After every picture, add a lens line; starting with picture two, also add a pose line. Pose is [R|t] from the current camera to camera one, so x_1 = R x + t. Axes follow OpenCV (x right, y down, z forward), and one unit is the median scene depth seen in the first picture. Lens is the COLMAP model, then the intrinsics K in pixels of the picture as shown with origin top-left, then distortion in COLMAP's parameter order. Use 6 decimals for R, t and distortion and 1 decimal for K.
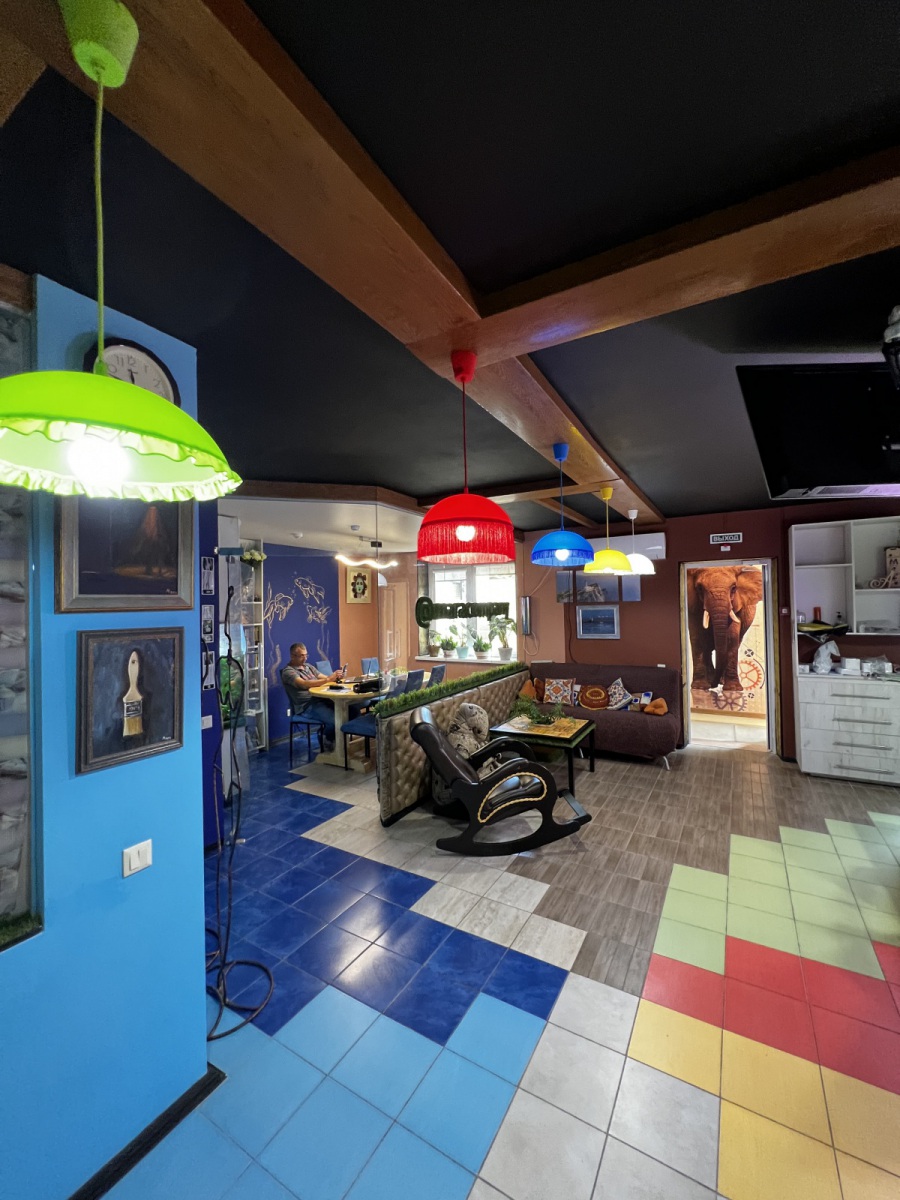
lens RADIAL K [[483.6, 0, 447.2], [0, 483.6, 596.6], [0, 0, 1]] dist [-0.000507, 0.000074]
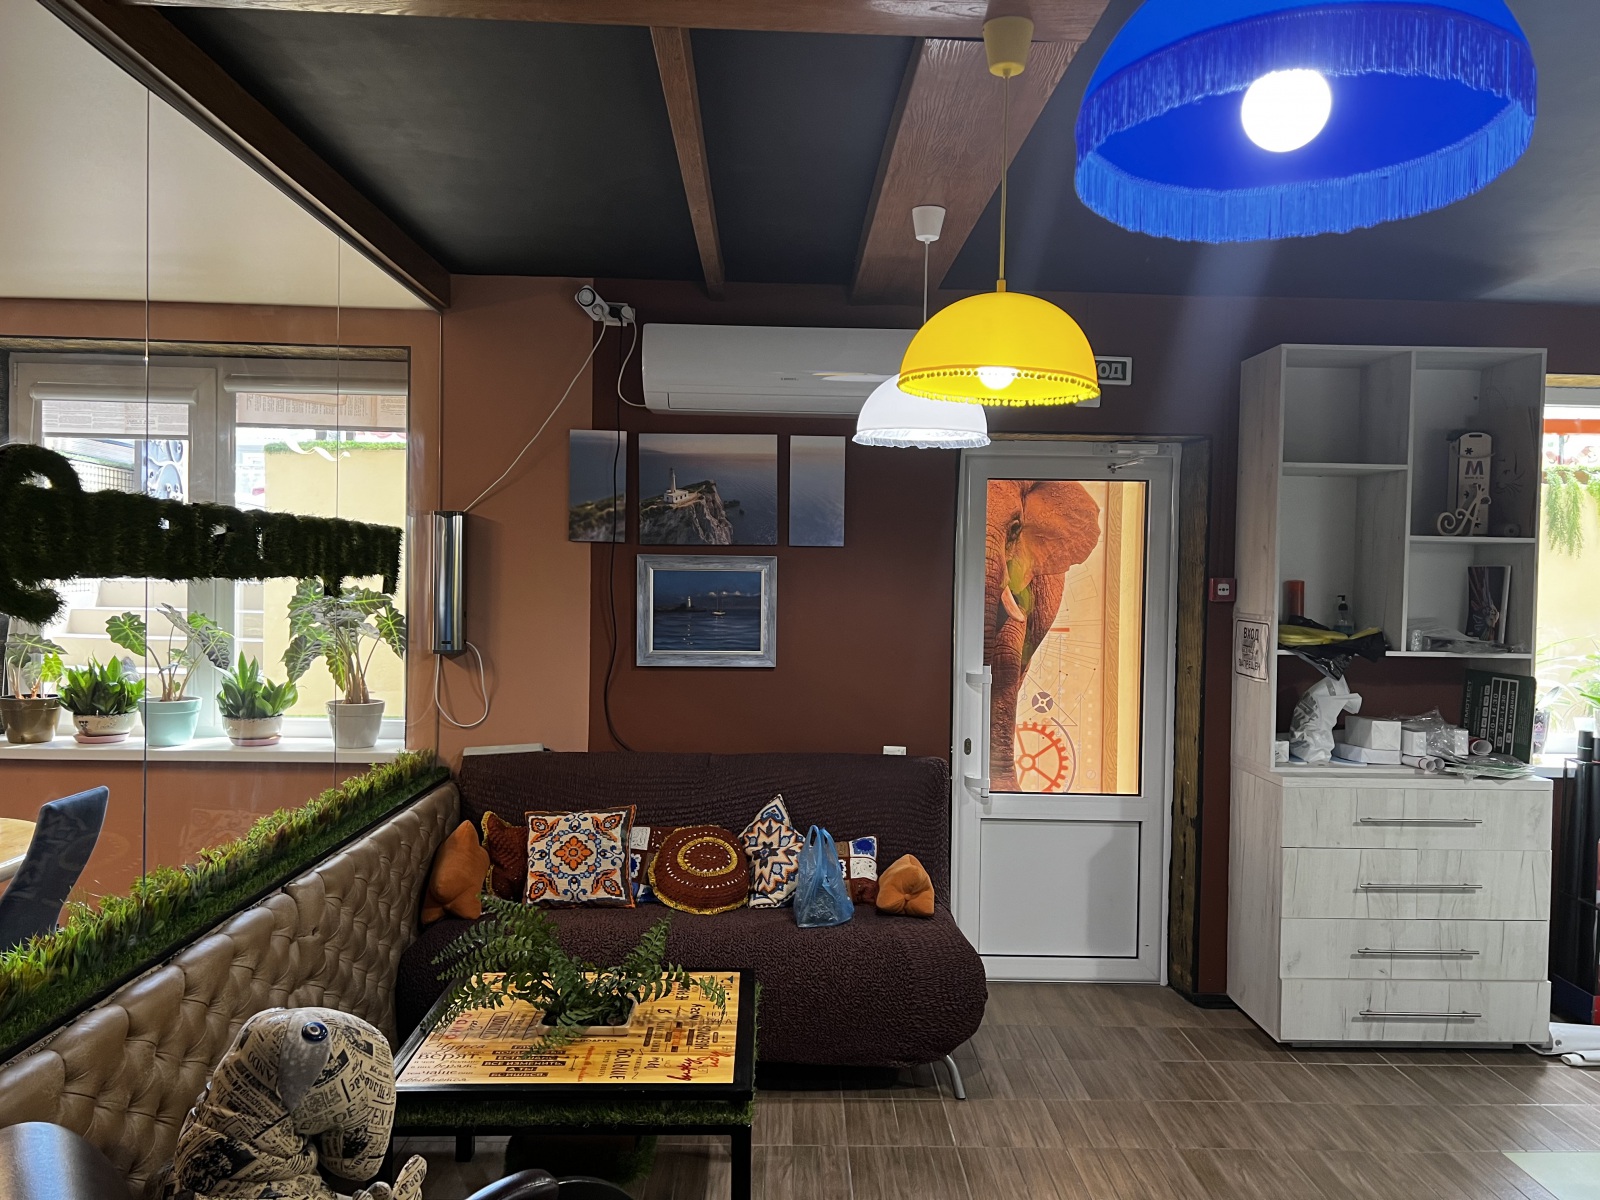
lens RADIAL K [[1204.5, 0, 810.2], [0, 1204.5, 601.9], [0, 0, 1]] dist [0.052627, -0.052009]
pose [[0.842708, 0.024248, 0.537824, -0.034862], [-0.045823, 0.998591, 0.026777, 0.024339], [-0.536417, -0.047210, 0.842632, 0.344399]]
